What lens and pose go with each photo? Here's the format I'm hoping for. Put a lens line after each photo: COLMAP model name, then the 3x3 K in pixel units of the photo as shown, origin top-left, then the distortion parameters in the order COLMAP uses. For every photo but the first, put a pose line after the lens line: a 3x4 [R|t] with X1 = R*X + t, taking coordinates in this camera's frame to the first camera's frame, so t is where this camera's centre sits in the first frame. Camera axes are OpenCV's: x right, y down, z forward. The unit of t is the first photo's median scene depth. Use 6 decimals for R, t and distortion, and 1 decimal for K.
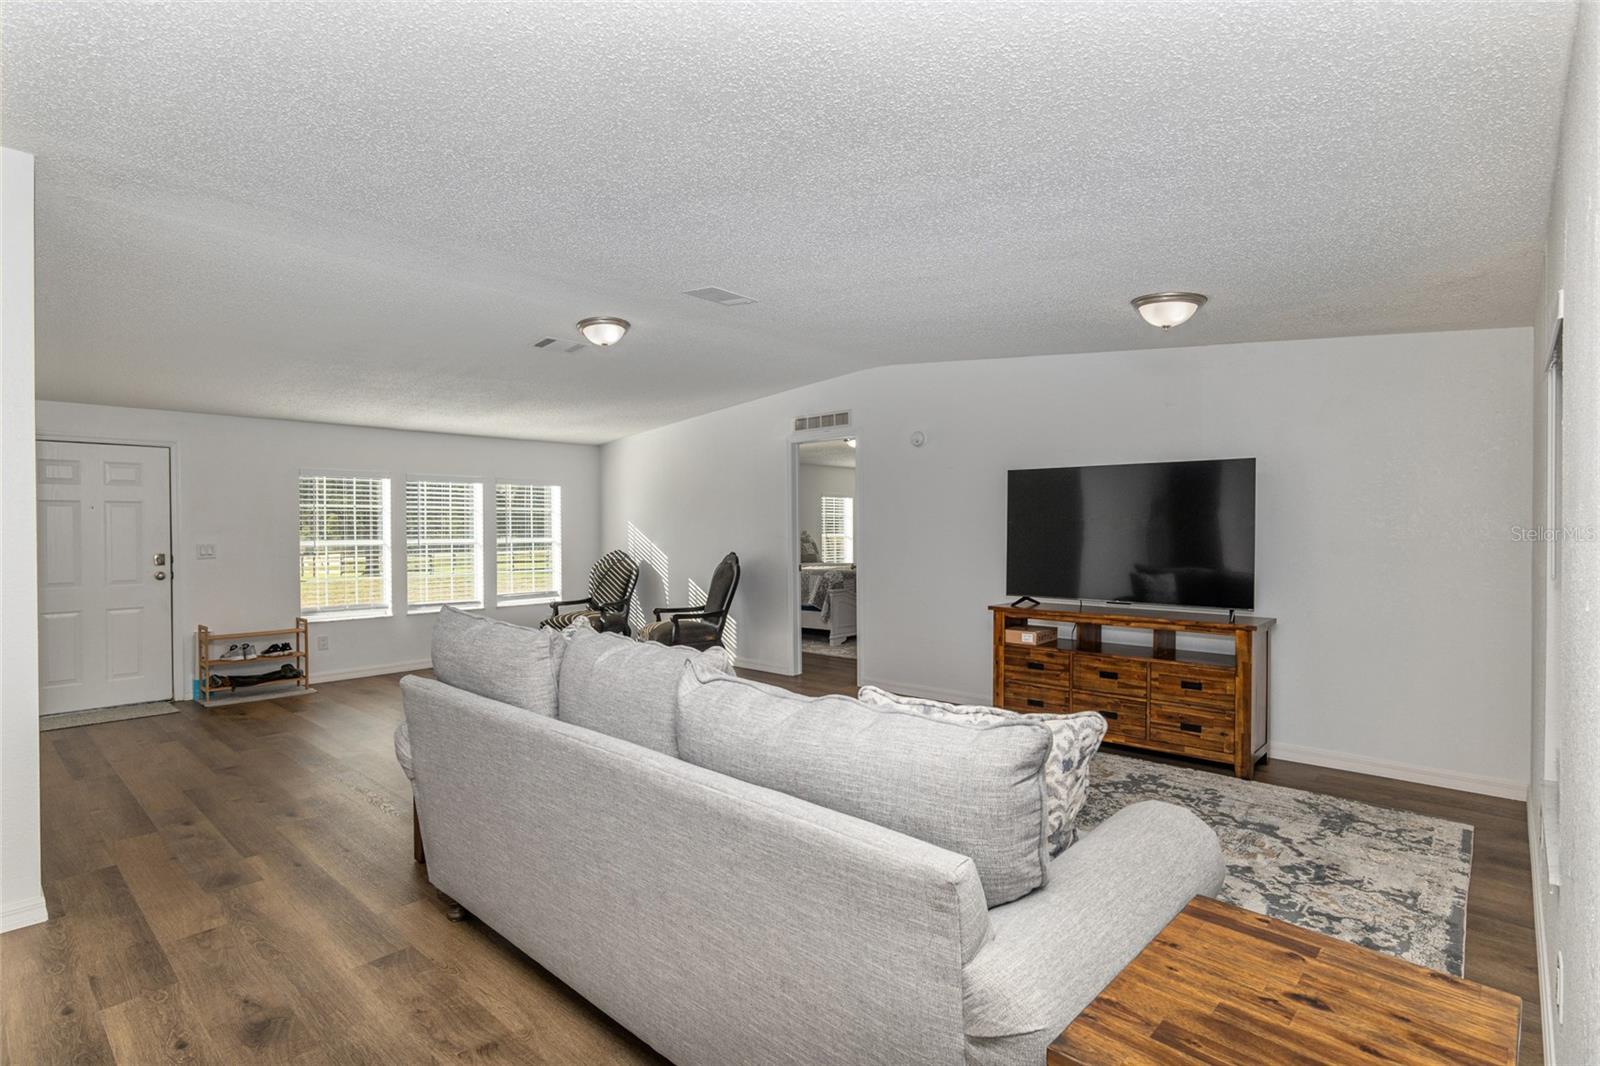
lens RADIAL K [[795.4, 0, 799.4], [0, 795.4, 533.7], [0, 0, 1]] dist [-0.000570, -0.002074]
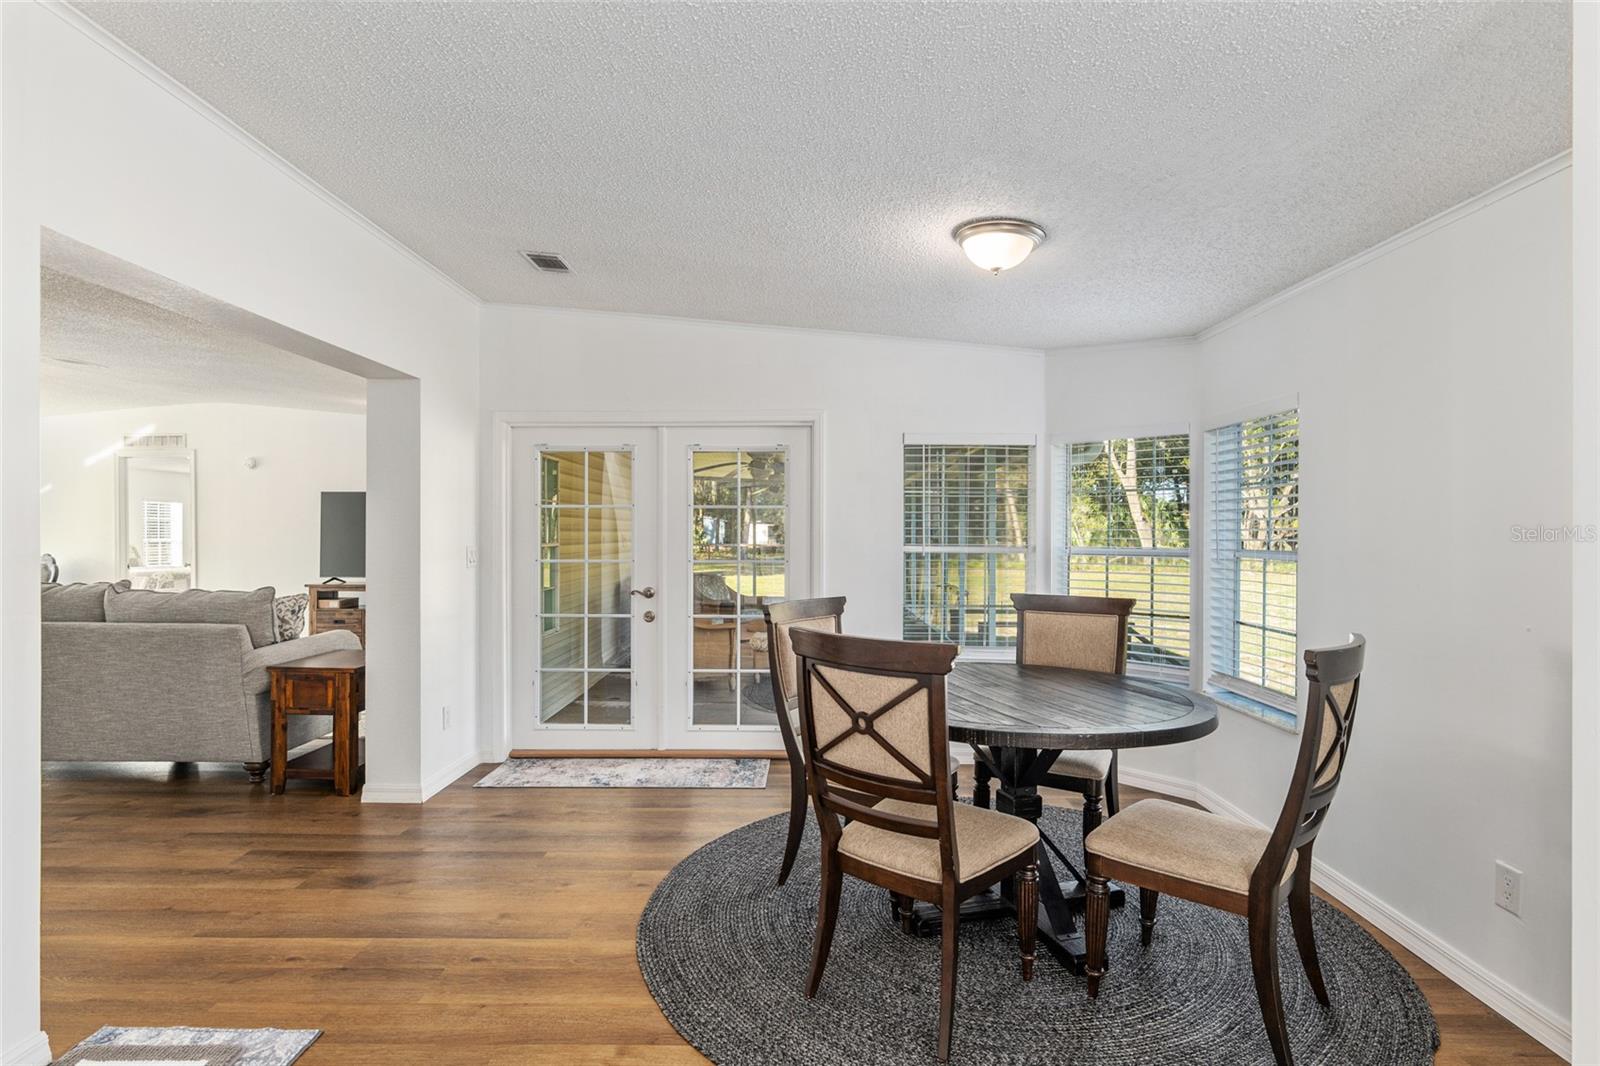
lens RADIAL K [[797.9, 0, 797.1], [0, 797.9, 532.2], [0, 0, 1]] dist [-0.013094, -0.000425]
pose [[0.743733, 0.006668, 0.668444, -0.065197], [0.002019, 0.999923, -0.012221, 0.014299], [-0.668474, 0.010439, 0.743662, -0.686438]]
